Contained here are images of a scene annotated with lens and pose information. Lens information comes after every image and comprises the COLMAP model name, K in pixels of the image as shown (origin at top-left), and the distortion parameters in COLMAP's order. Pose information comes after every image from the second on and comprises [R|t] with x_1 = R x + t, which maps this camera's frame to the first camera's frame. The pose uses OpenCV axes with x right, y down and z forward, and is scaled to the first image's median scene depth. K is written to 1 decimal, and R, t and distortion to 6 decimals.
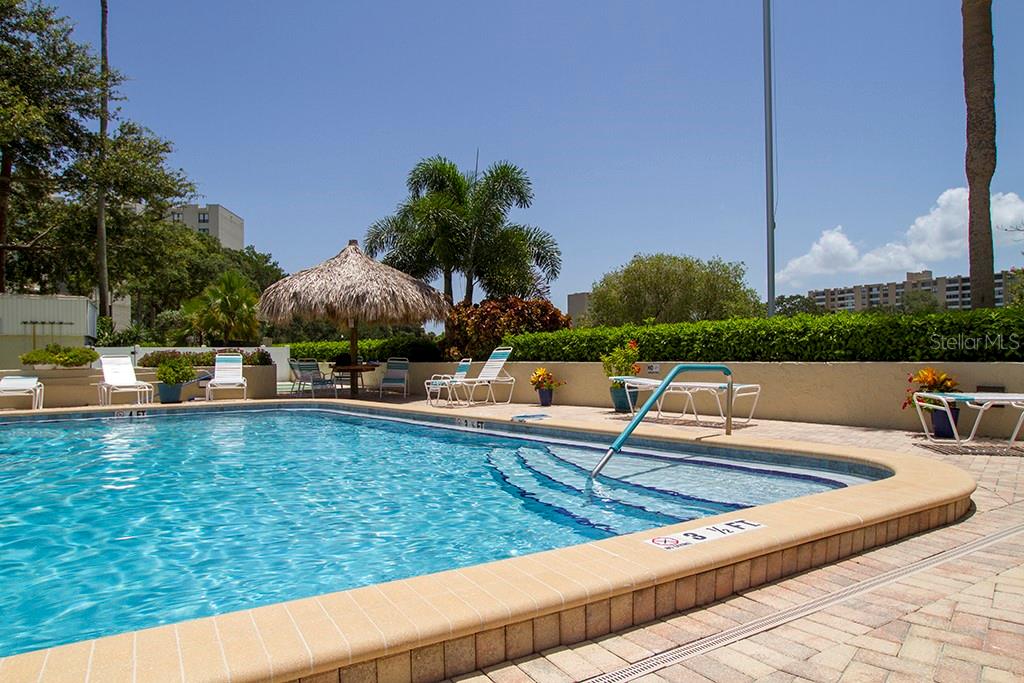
lens RADIAL K [[624.8, 0, 512.8], [0, 624.8, 346.0], [0, 0, 1]] dist [-0.001135, -0.000017]
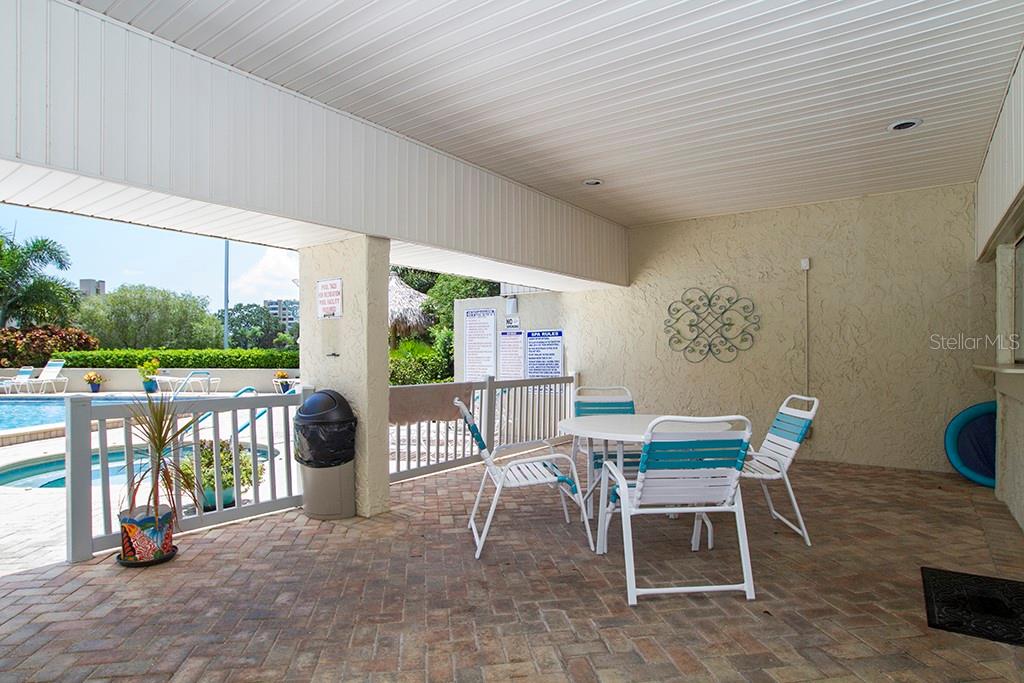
lens RADIAL K [[554.2, 0, 513.3], [0, 554.2, 360.0], [0, 0, 1]] dist [0.000443, -0.000068]
pose [[0.648546, 0.004857, 0.761160, -0.362443], [-0.022250, 0.999673, 0.012579, -0.044279], [-0.760850, -0.025094, 0.648442, -0.906741]]
